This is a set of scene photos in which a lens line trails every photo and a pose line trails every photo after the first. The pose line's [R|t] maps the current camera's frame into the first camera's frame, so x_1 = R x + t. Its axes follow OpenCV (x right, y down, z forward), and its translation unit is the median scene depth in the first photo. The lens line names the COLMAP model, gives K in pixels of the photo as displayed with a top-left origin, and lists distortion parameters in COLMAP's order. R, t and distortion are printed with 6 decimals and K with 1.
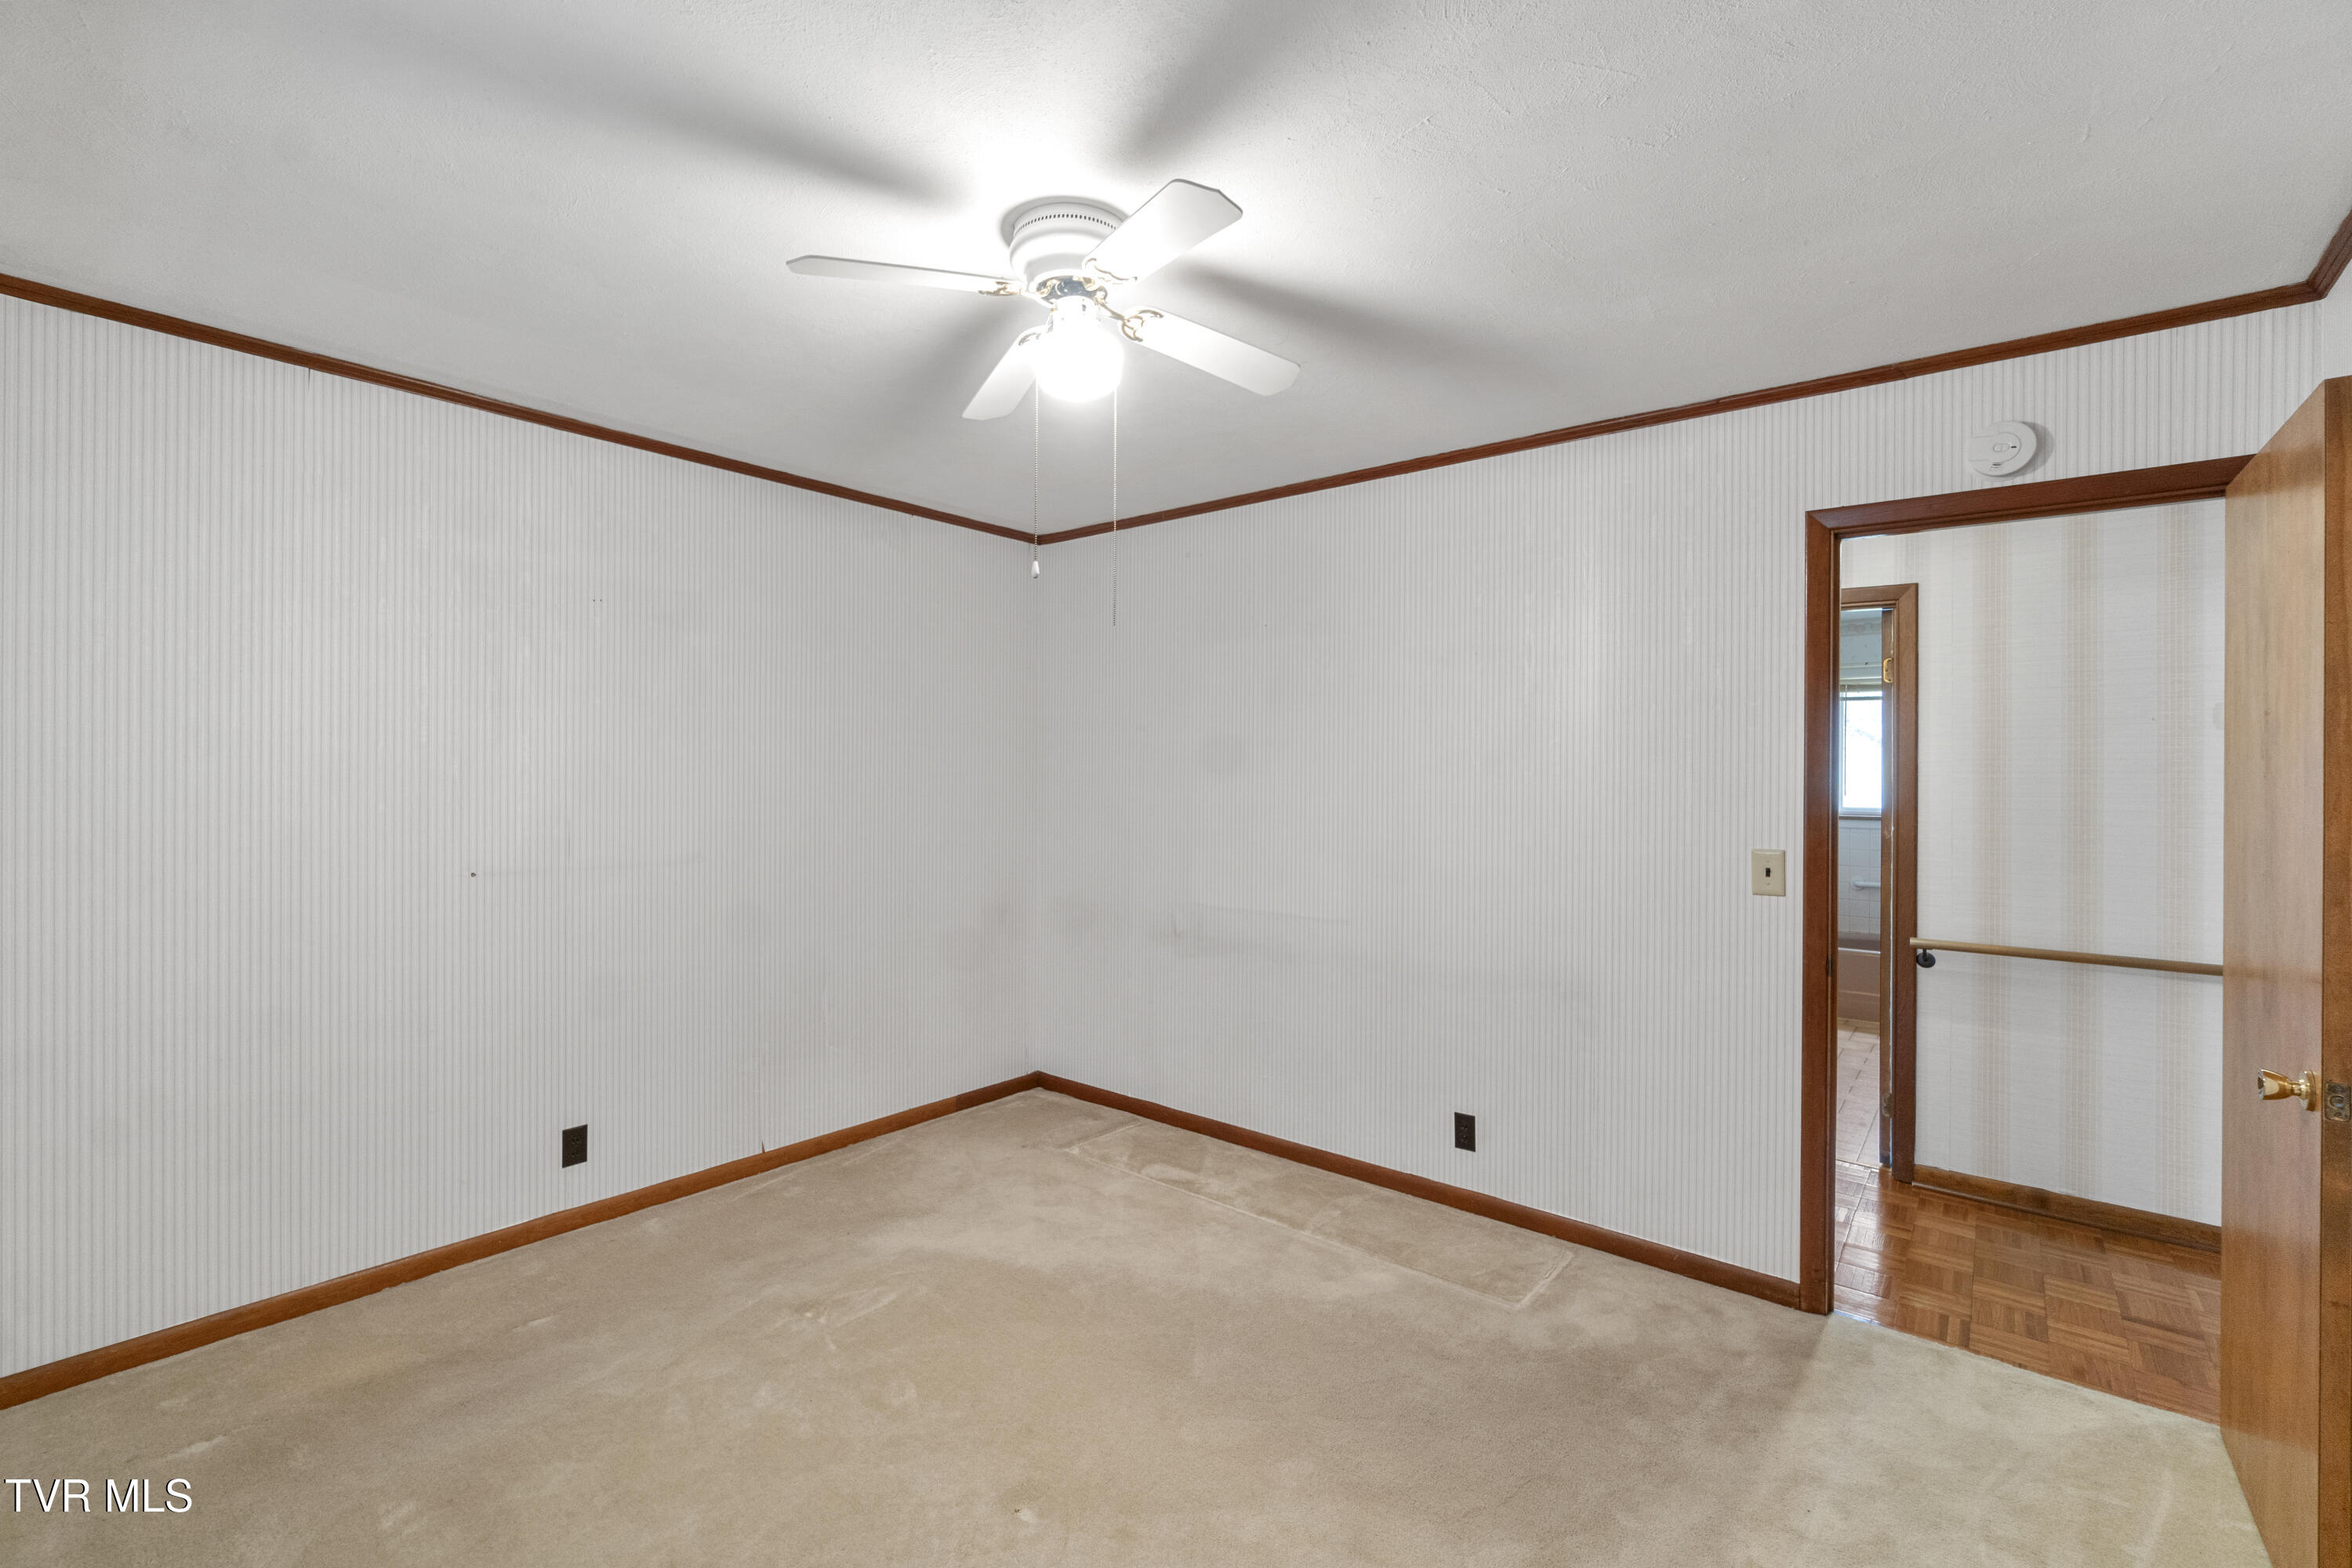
lens RADIAL K [[1008.3, 0, 1150.8], [0, 1008.3, 778.0], [0, 0, 1]] dist [0.001971, 0.000247]
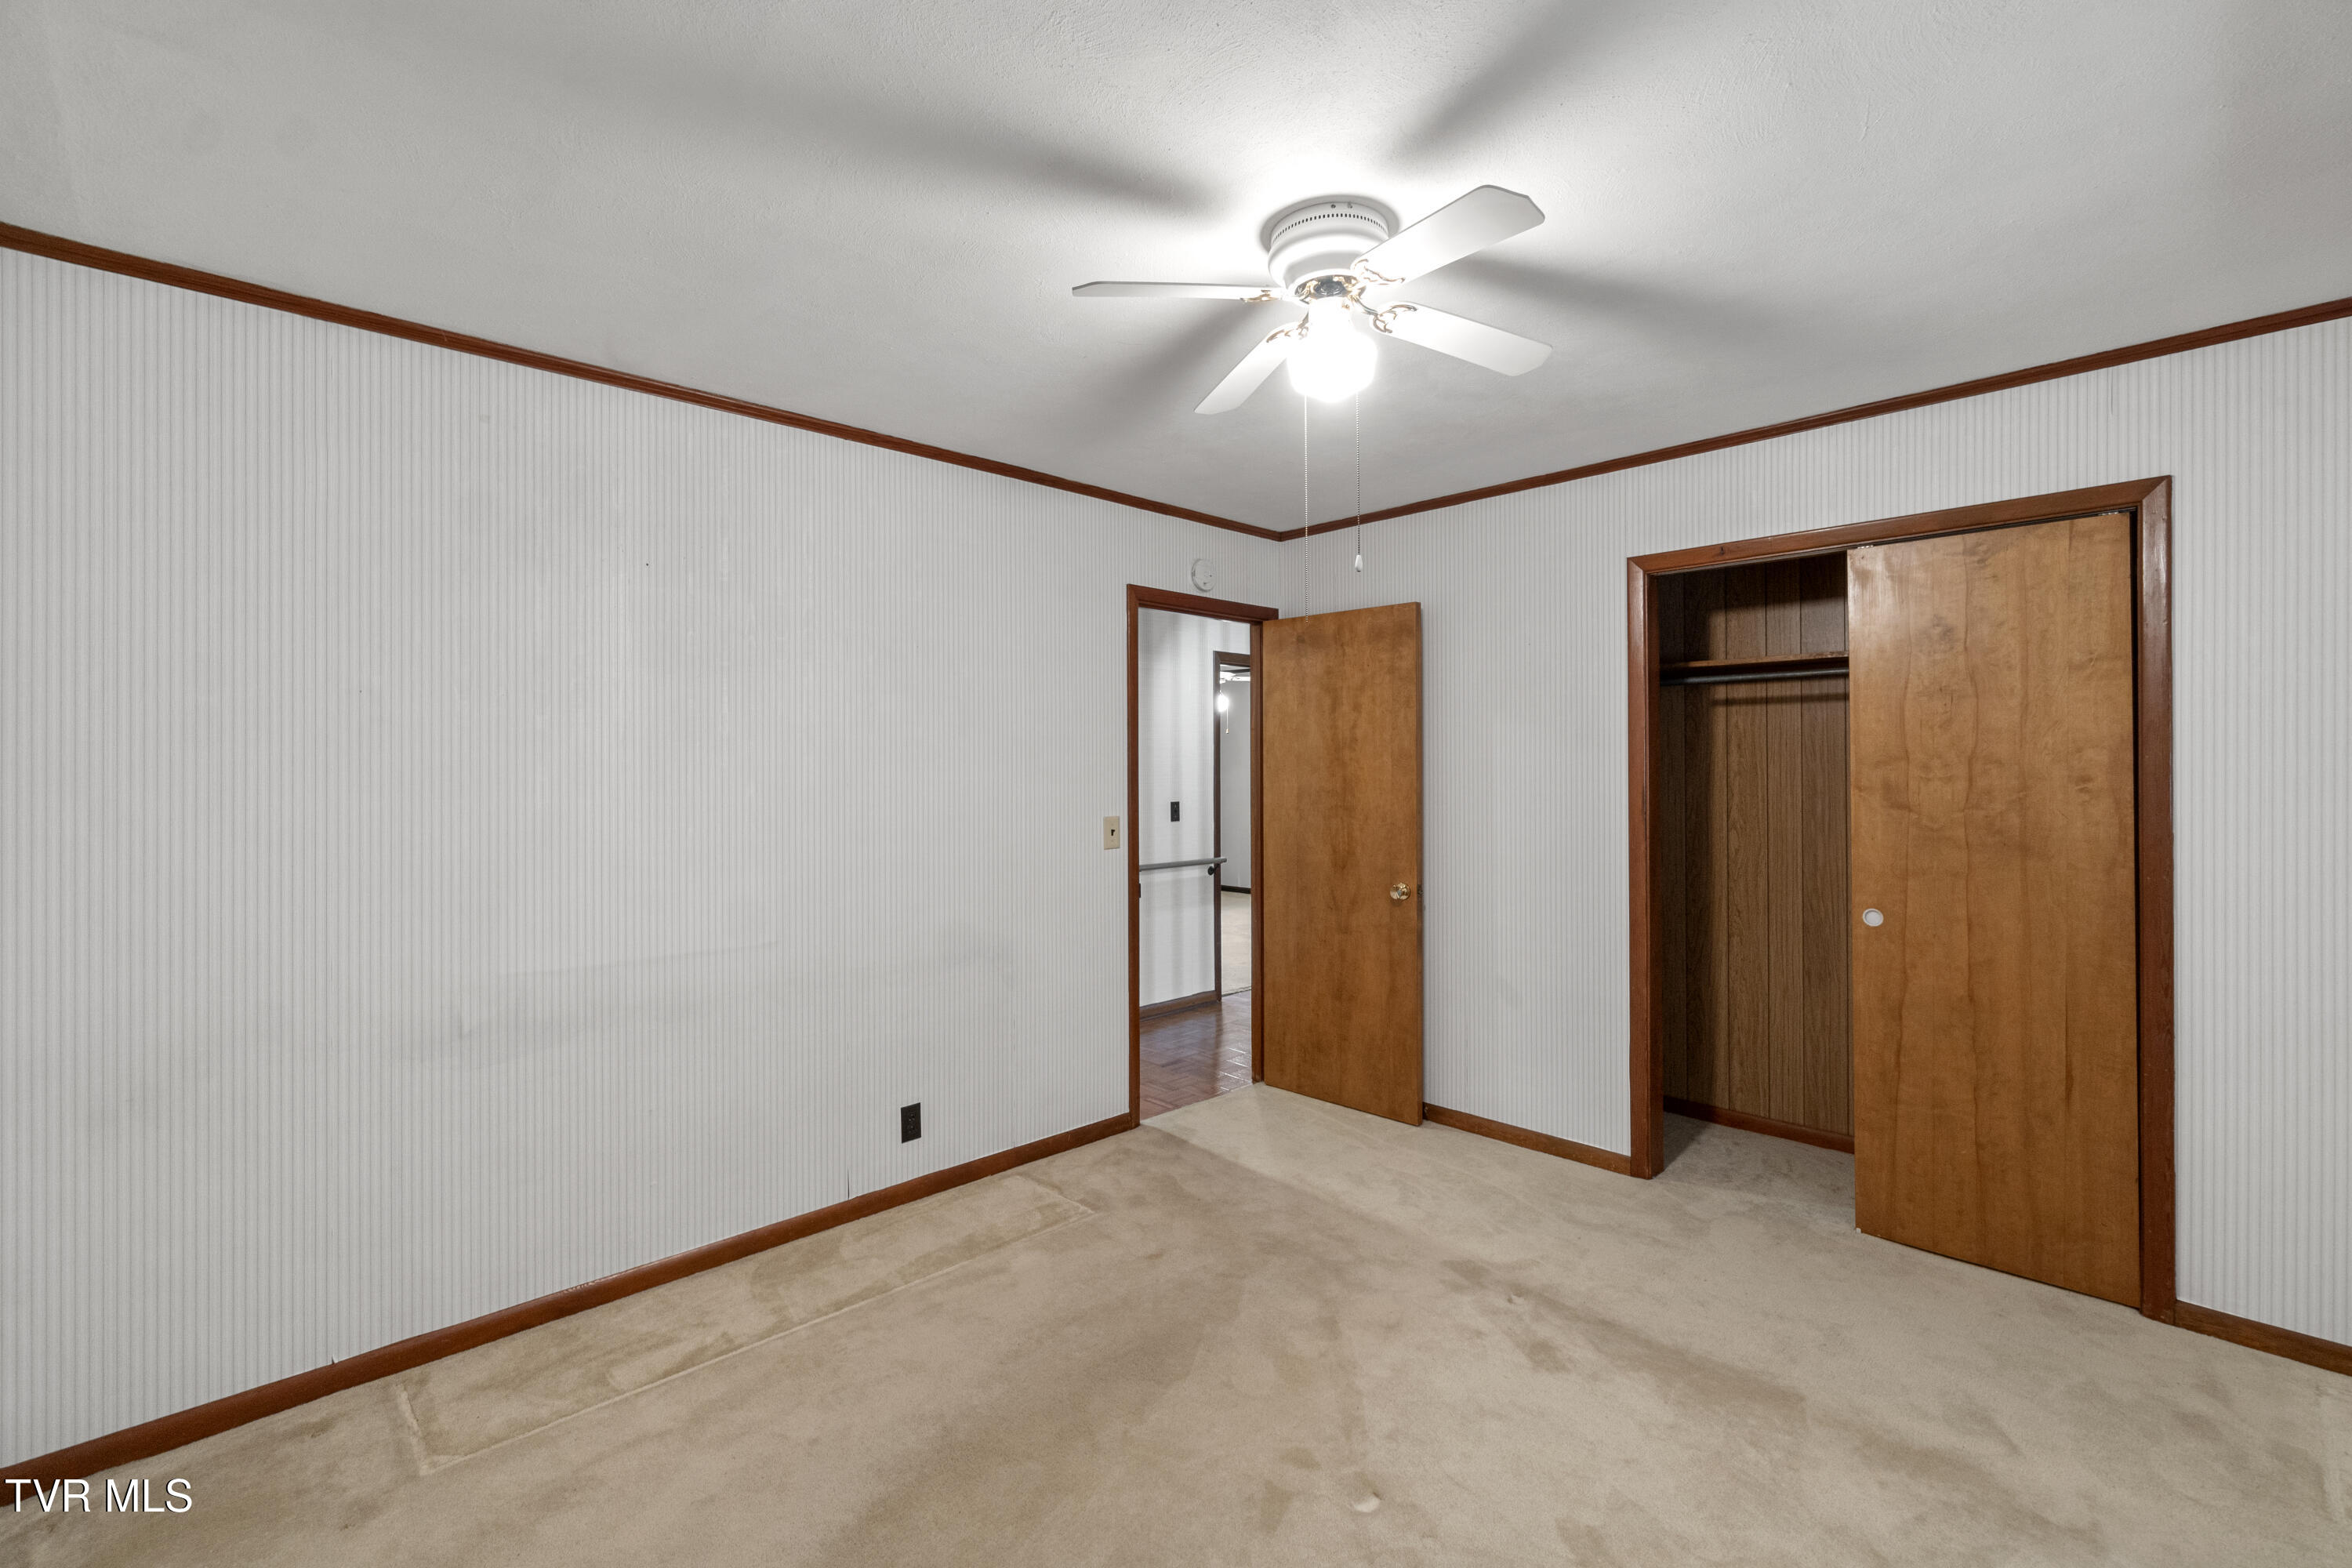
lens RADIAL K [[1008.3, 0, 1150.8], [0, 1008.3, 778.0], [0, 0, 1]] dist [0.001971, 0.000247]
pose [[0.138172, -0.016111, 0.990277, -0.714127], [0.022936, 0.999652, 0.013064, 0.005383], [-0.990143, 0.020908, 0.138493, 0.697531]]
